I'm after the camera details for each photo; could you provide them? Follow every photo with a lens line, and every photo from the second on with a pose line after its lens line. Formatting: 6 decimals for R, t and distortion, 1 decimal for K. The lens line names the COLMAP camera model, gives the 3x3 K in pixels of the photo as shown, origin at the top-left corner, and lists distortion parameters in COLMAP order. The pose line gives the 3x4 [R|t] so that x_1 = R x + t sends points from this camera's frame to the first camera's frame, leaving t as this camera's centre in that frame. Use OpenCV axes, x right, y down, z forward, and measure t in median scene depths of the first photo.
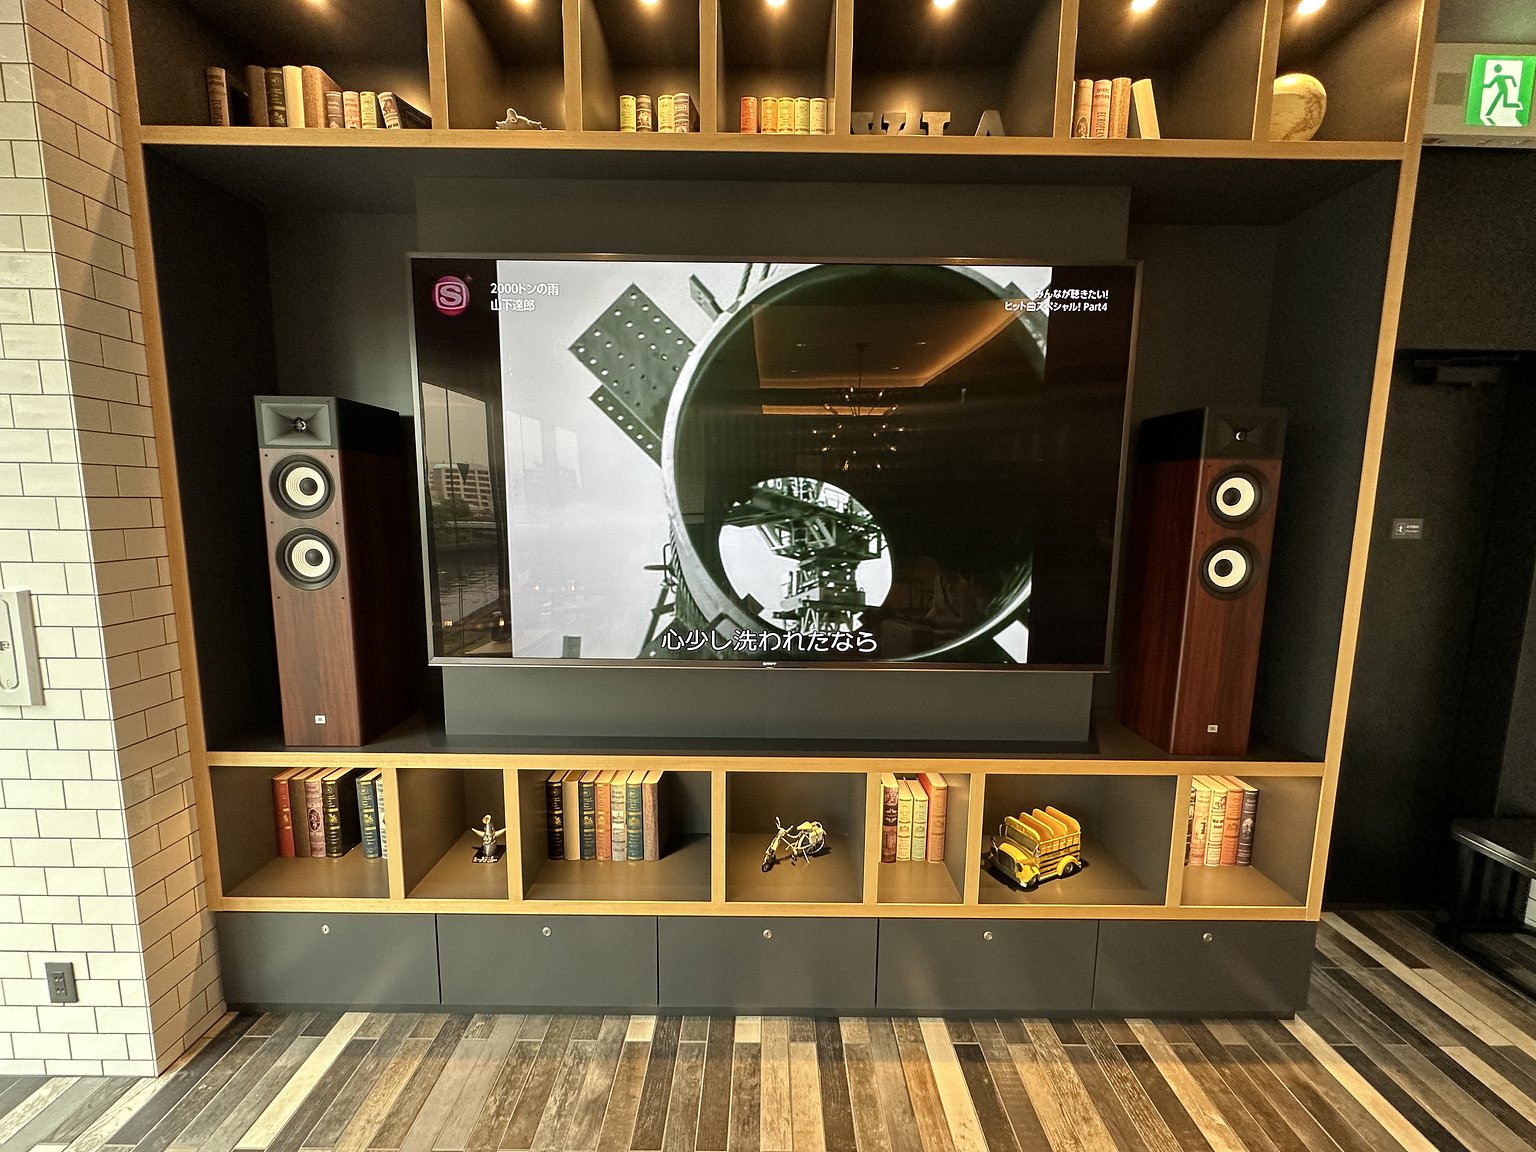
lens RADIAL K [[612.7, 0, 768.2], [0, 612.7, 576.4], [0, 0, 1]] dist [-0.000347, -0.000046]
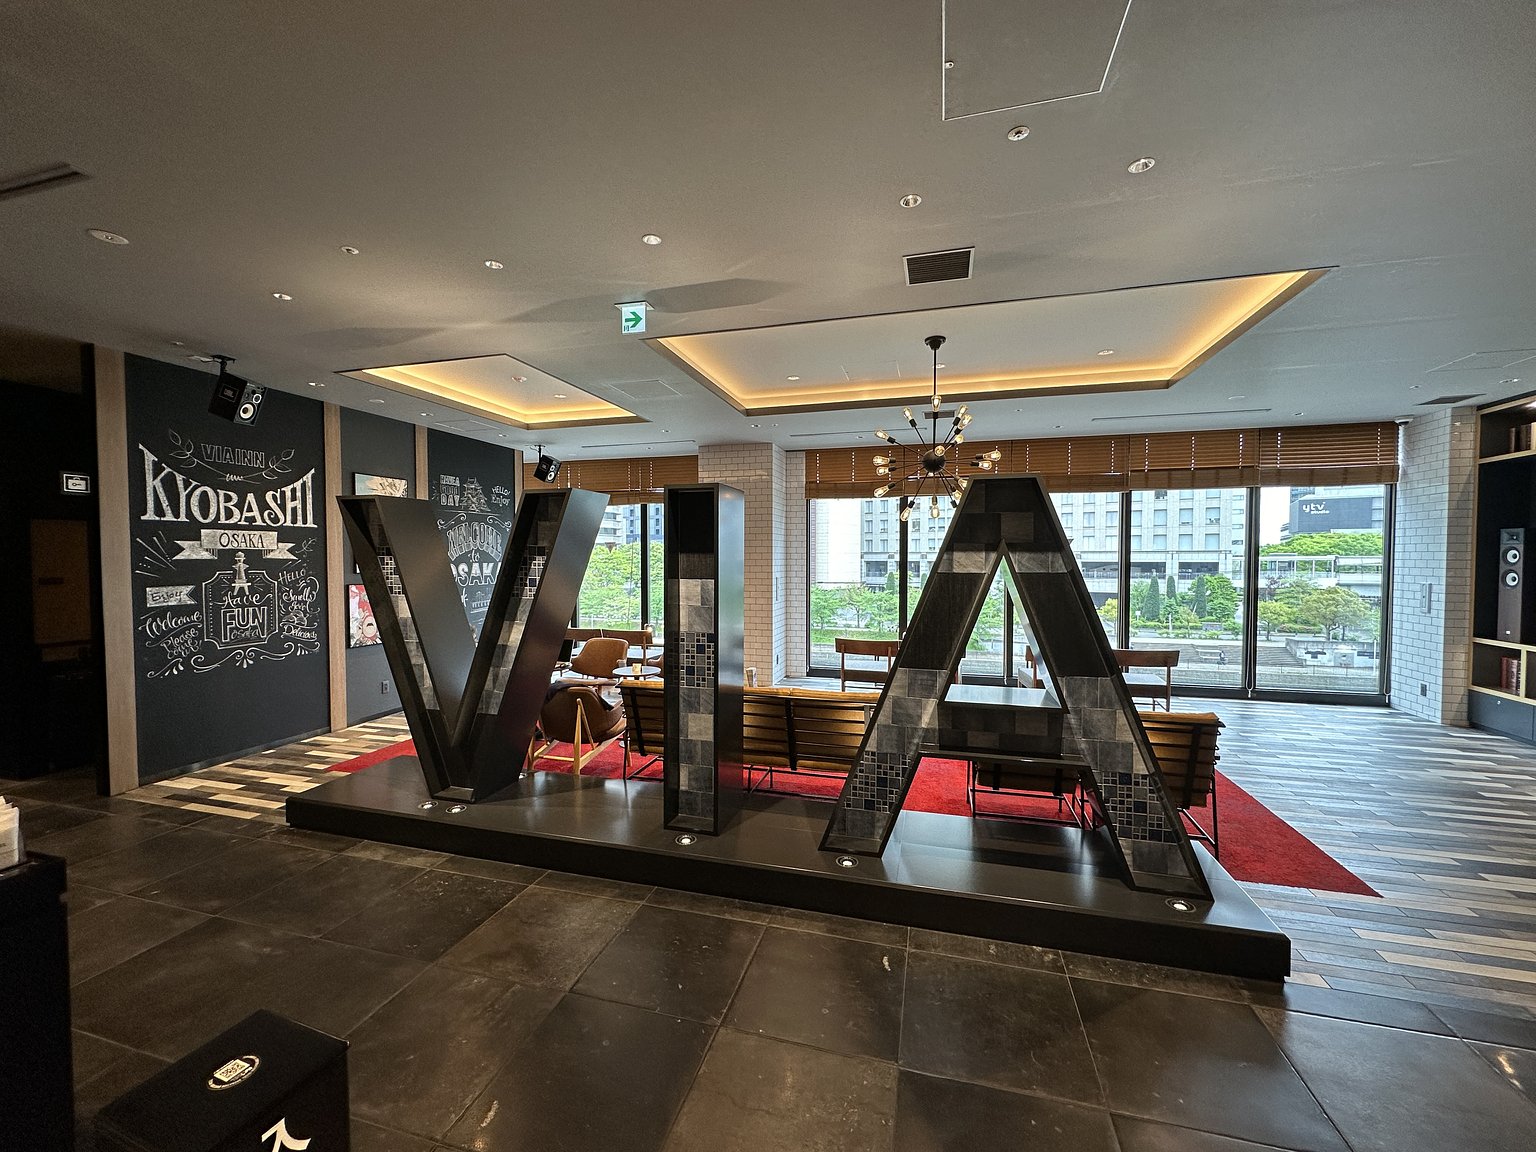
lens RADIAL K [[612.7, 0, 770.2], [0, 612.7, 574.5], [0, 0, 1]] dist [-0.000347, -0.000046]
pose [[-0.266233, 0.017611, -0.963748, 3.264810], [-0.118882, 0.991600, 0.050961, 0.236822], [0.956550, 0.128139, -0.261903, -1.795478]]
